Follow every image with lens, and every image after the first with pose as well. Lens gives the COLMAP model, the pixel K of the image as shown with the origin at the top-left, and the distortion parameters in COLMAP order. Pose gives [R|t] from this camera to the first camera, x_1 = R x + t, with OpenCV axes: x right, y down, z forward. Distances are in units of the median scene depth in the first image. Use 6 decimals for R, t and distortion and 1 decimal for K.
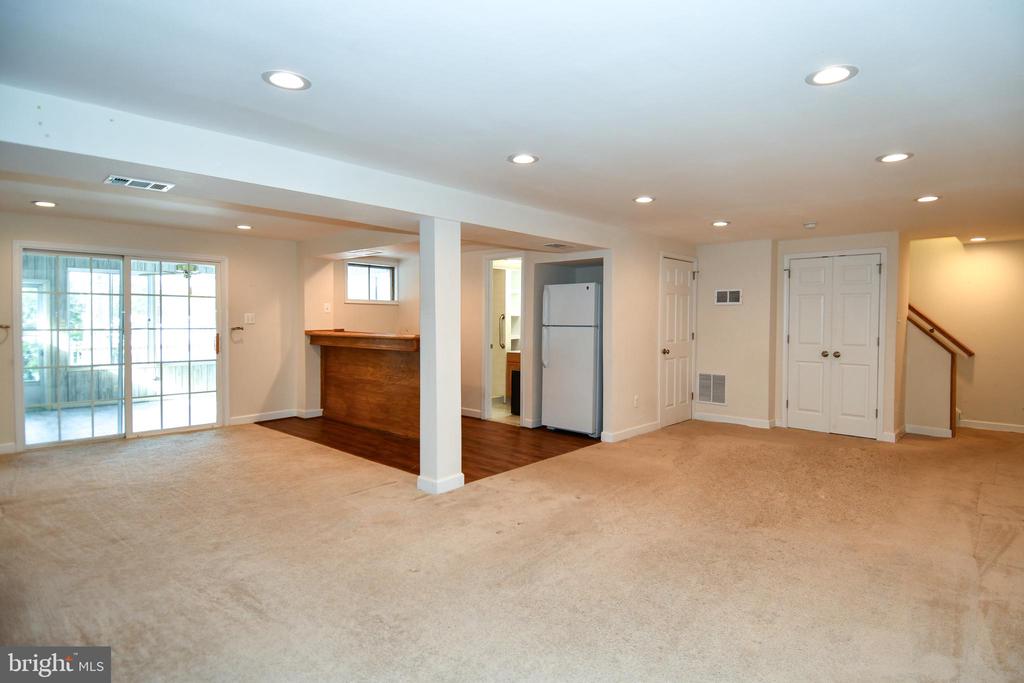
lens RADIAL K [[553.9, 0, 515.8], [0, 553.9, 337.5], [0, 0, 1]] dist [0.018289, -0.023011]
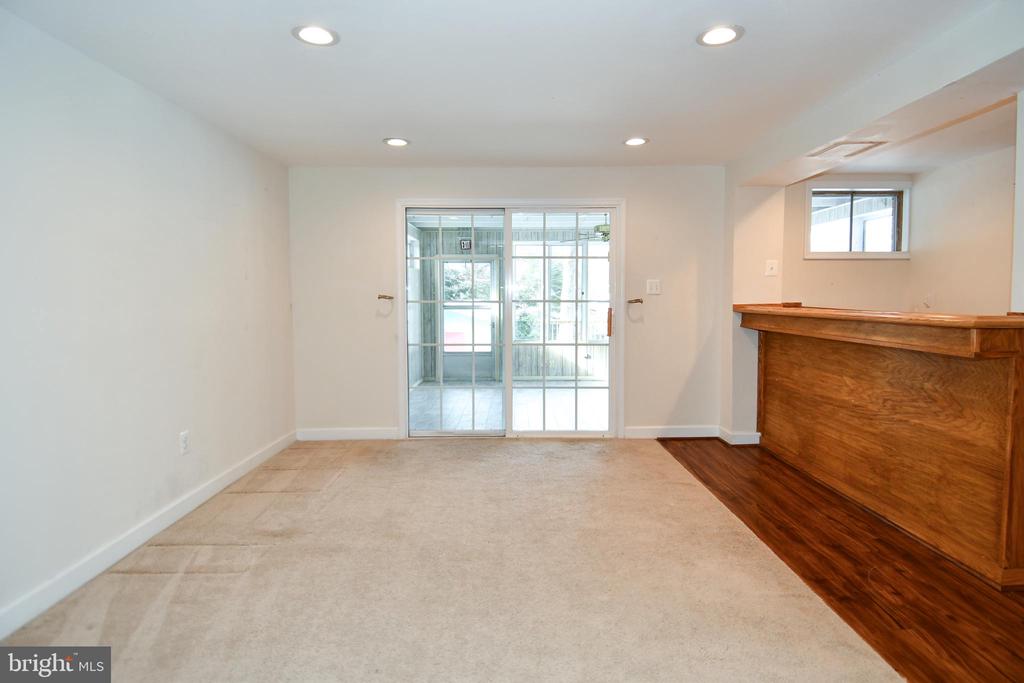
lens RADIAL K [[553.9, 0, 526.0], [0, 553.9, 319.0], [0, 0, 1]] dist [0.018289, -0.023011]
pose [[0.708576, 0.025854, -0.705160, -0.109630], [-0.018731, 0.999666, 0.017829, -0.003307], [0.705386, 0.000575, 0.708824, 0.413316]]
